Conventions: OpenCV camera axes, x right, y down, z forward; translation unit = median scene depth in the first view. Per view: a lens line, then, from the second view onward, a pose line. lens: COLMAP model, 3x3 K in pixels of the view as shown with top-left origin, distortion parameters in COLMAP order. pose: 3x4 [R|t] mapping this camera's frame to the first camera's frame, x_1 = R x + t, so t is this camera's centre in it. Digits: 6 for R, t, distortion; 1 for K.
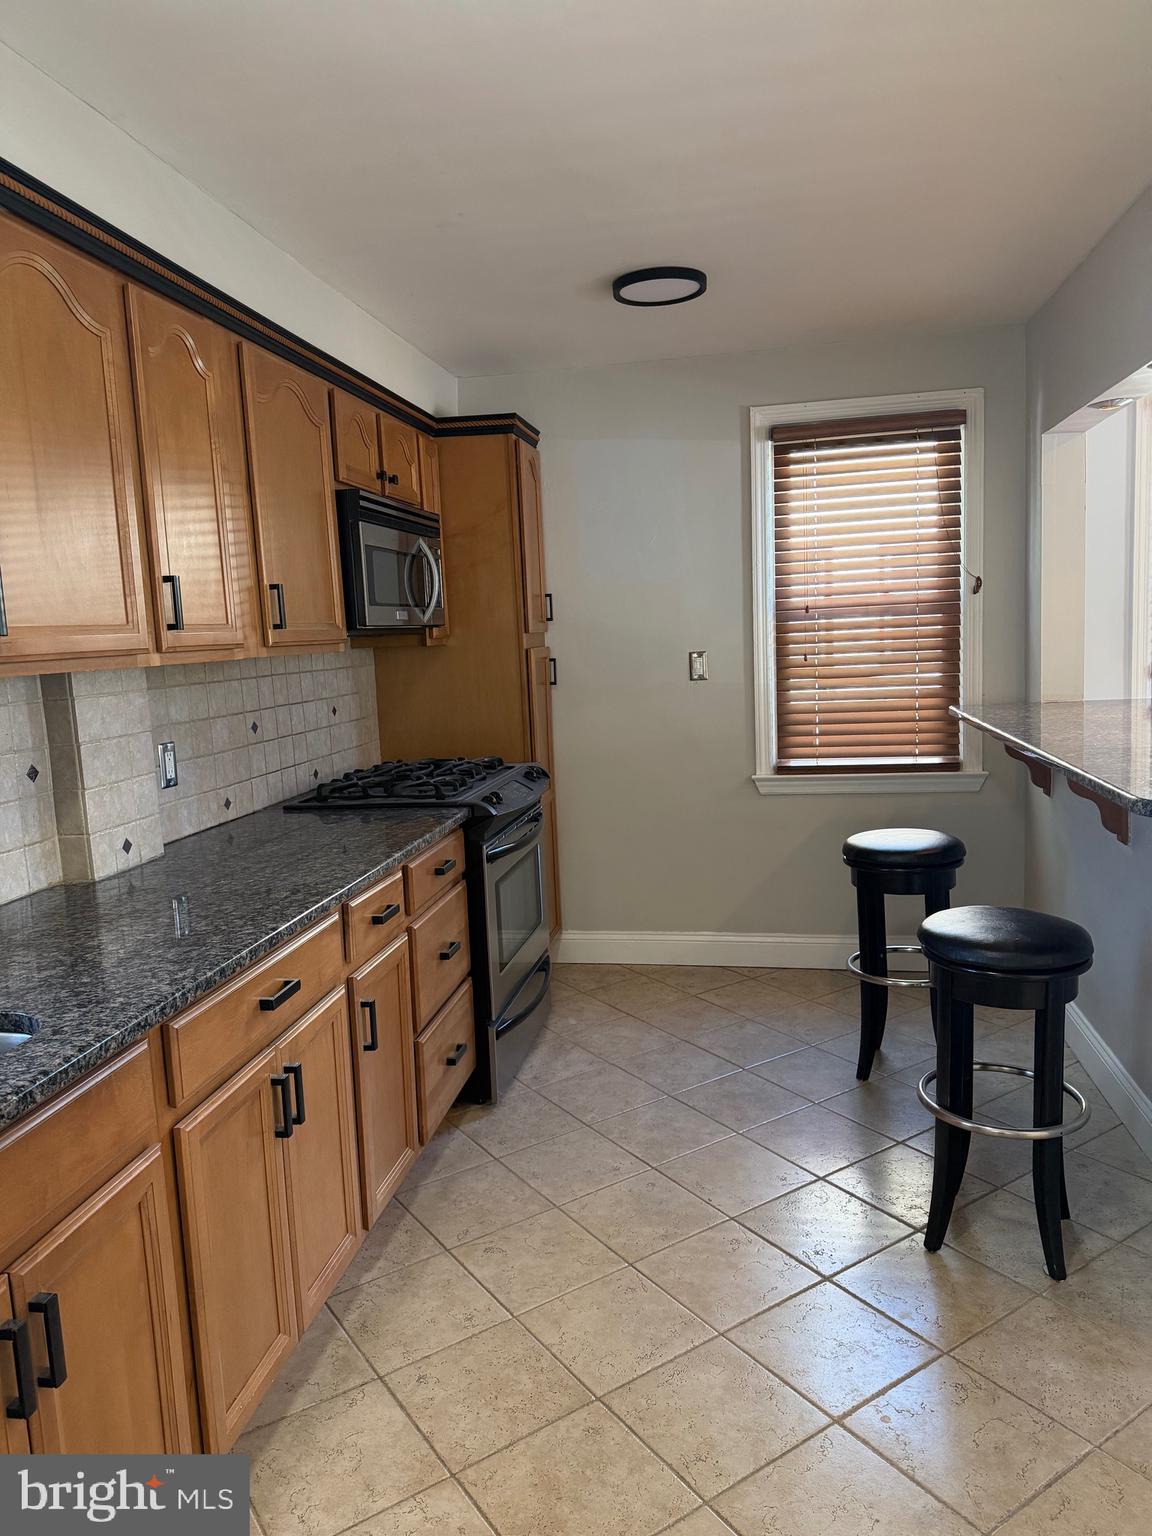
lens RADIAL K [[1043.1, 0, 576.0], [0, 1043.1, 768.0], [0, 0, 1]] dist [0.001534, 0.000196]
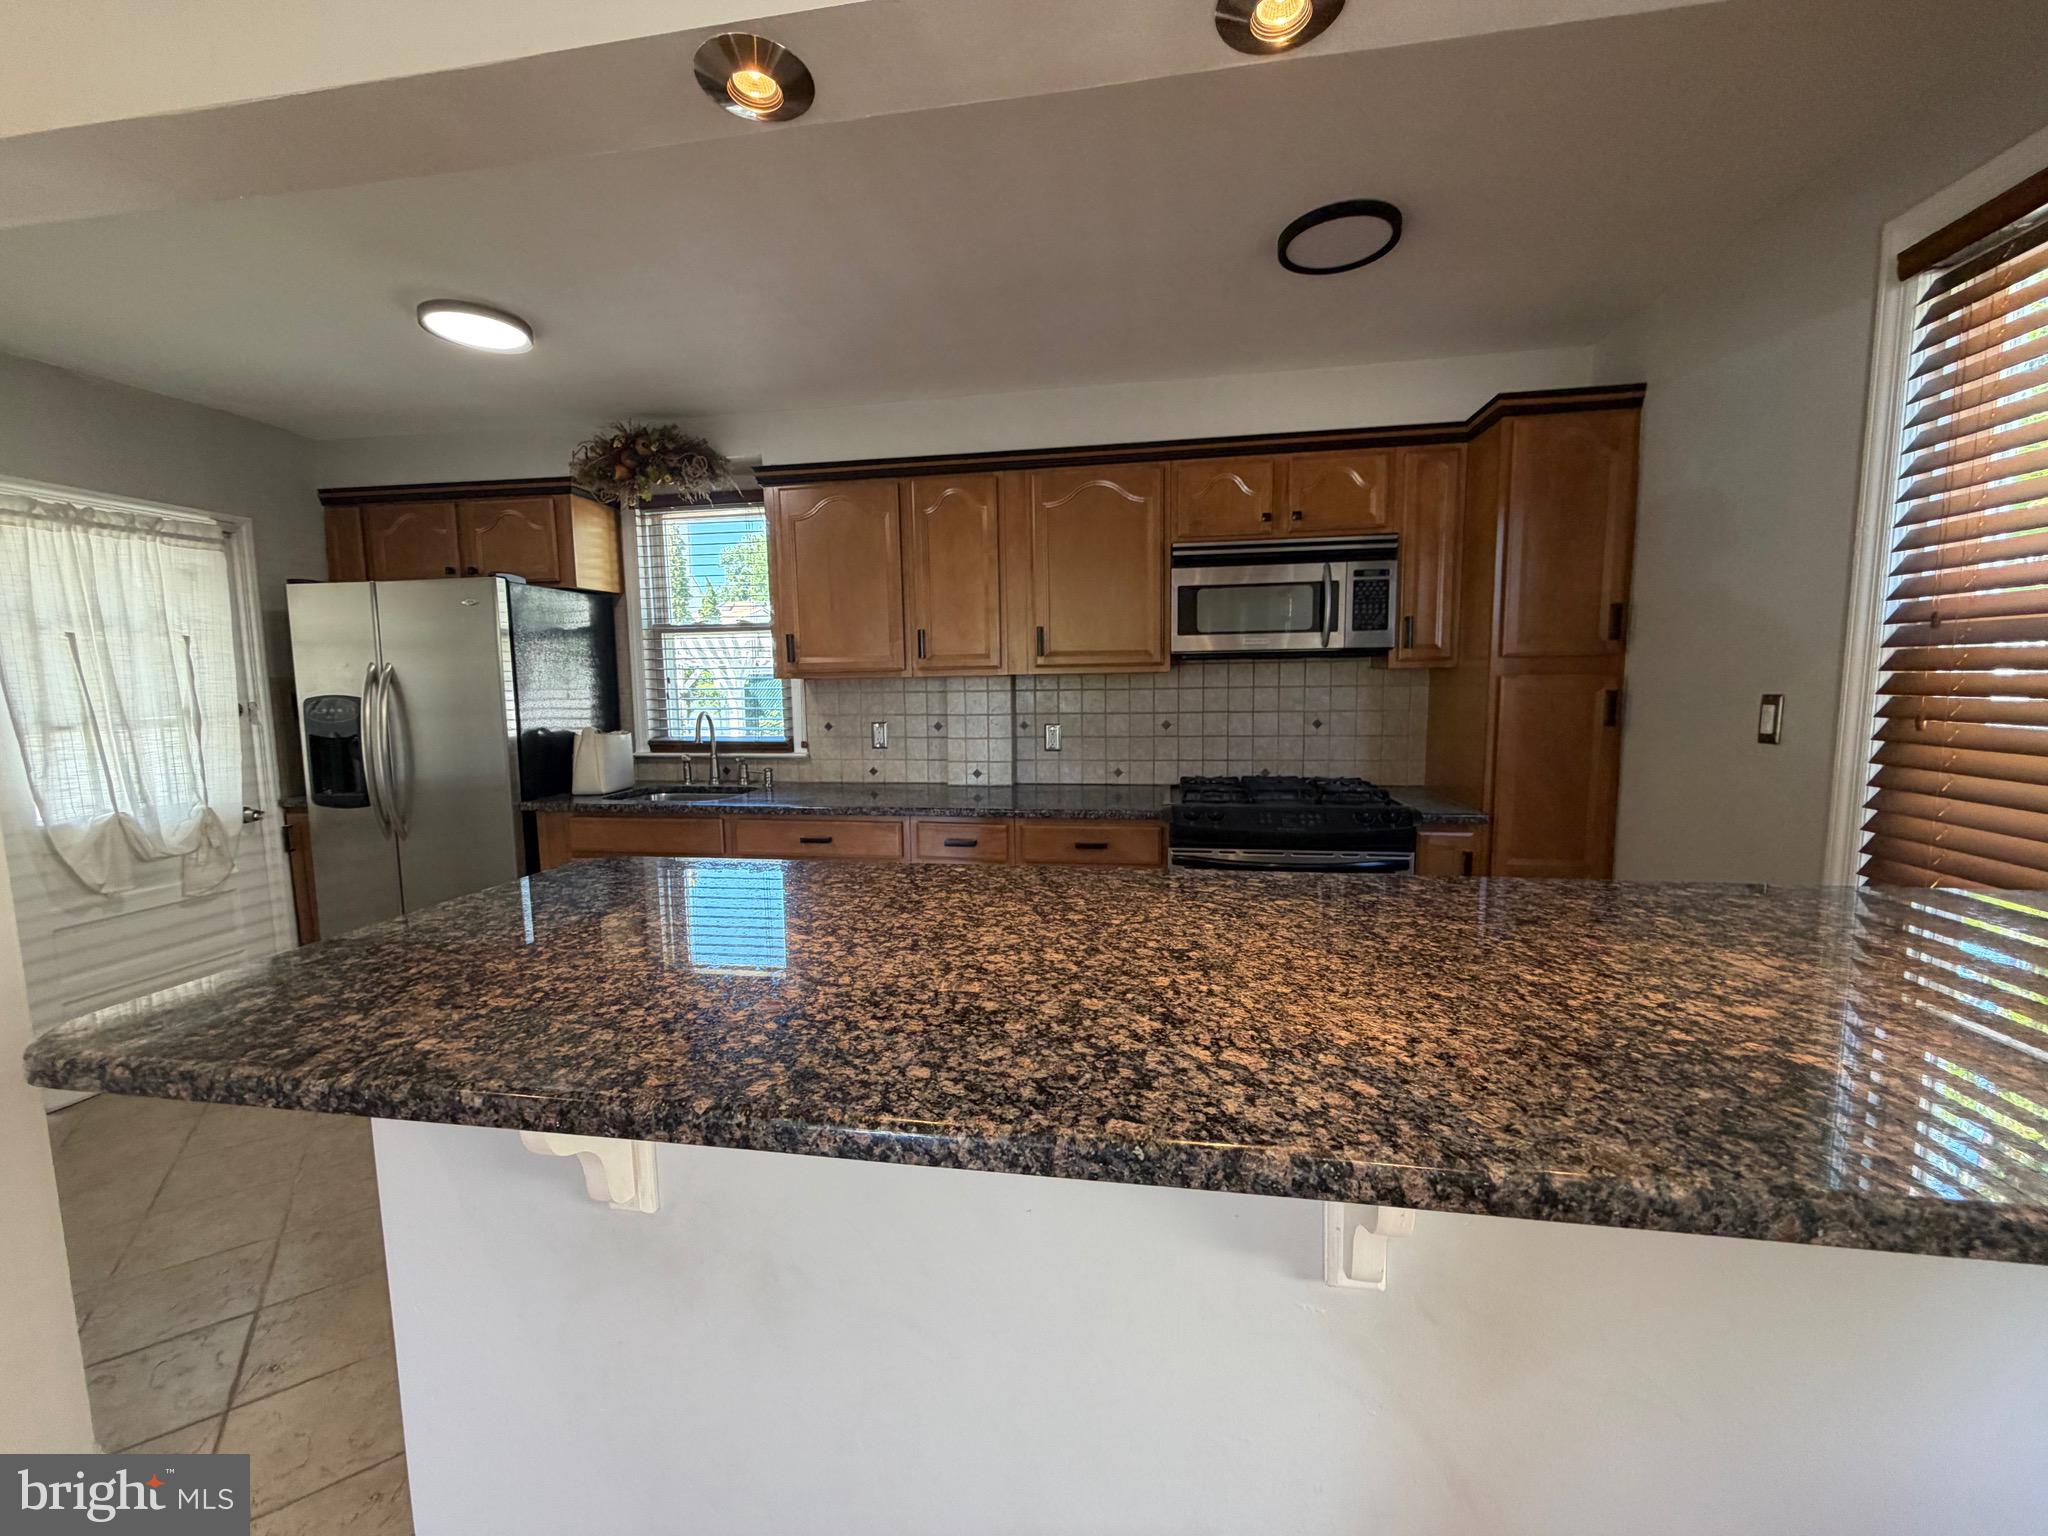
lens RADIAL K [[828.4, 0, 1024.0], [0, 828.4, 768.0], [0, 0, 1]] dist [0.001374, -0.000192]
pose [[0.034364, 0.155146, -0.987294, 0.808459], [-0.118349, 0.981558, 0.150125, -0.130804], [0.992377, 0.111686, 0.052092, 0.801015]]
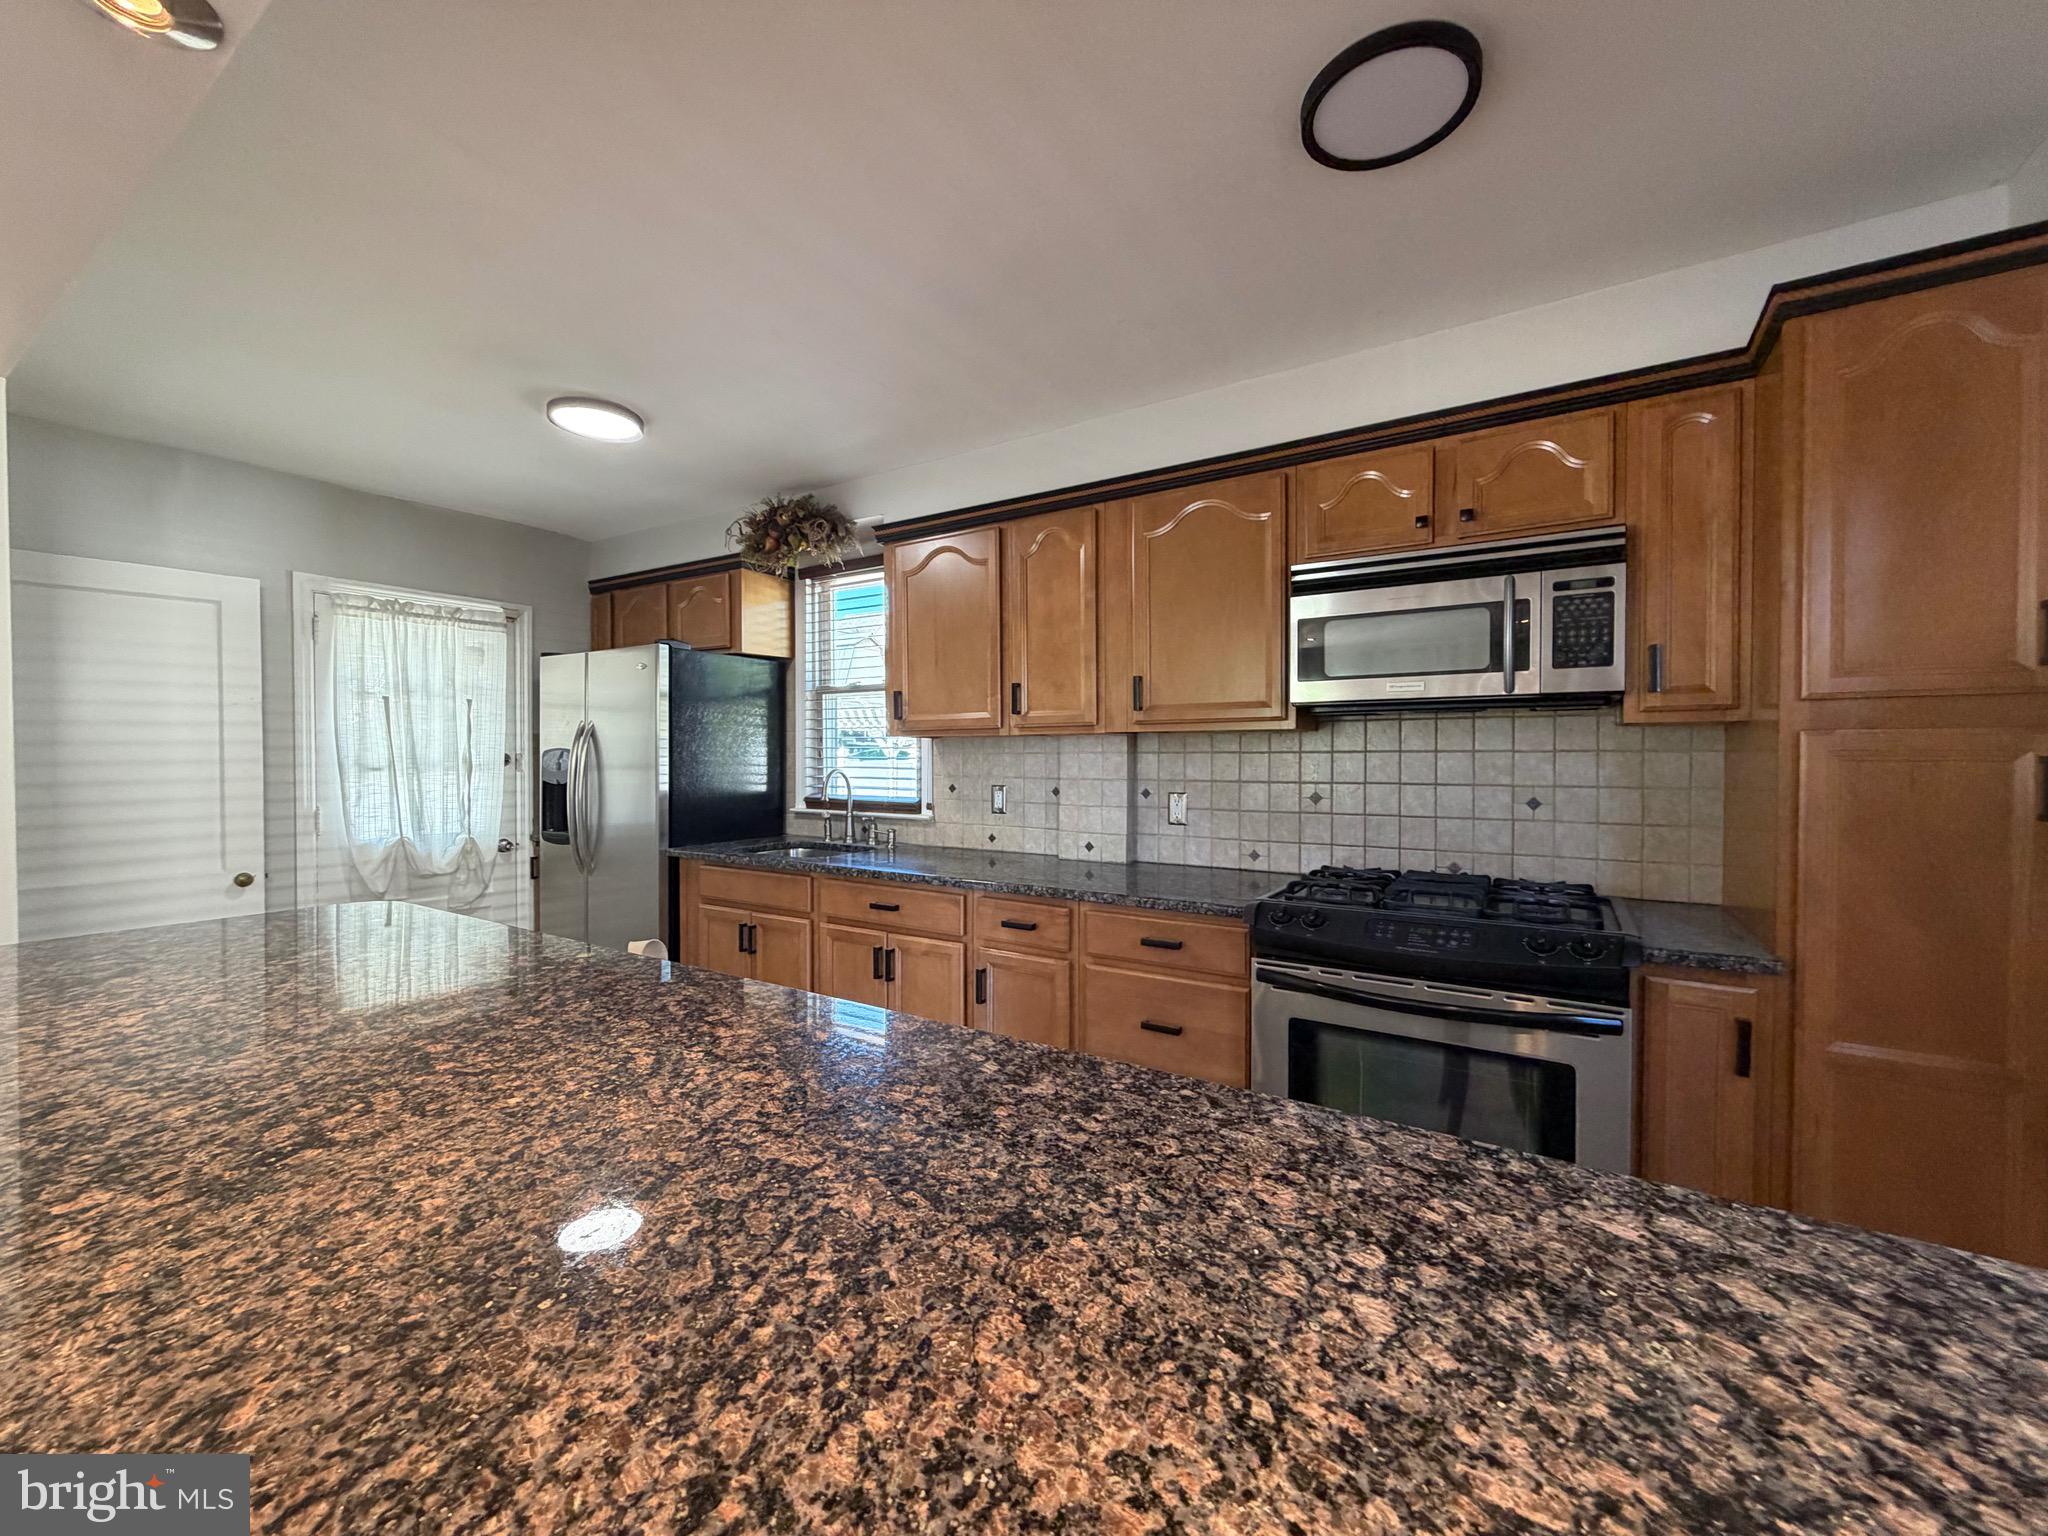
lens RADIAL K [[825.3, 0, 1024.0], [0, 825.3, 768.0], [0, 0, 1]] dist [-0.000884, 0.000213]
pose [[-0.367770, 0.063685, -0.927734, 0.618737], [-0.103115, 0.988707, 0.108748, -0.137338], [0.924182, 0.135657, -0.357050, 1.071641]]
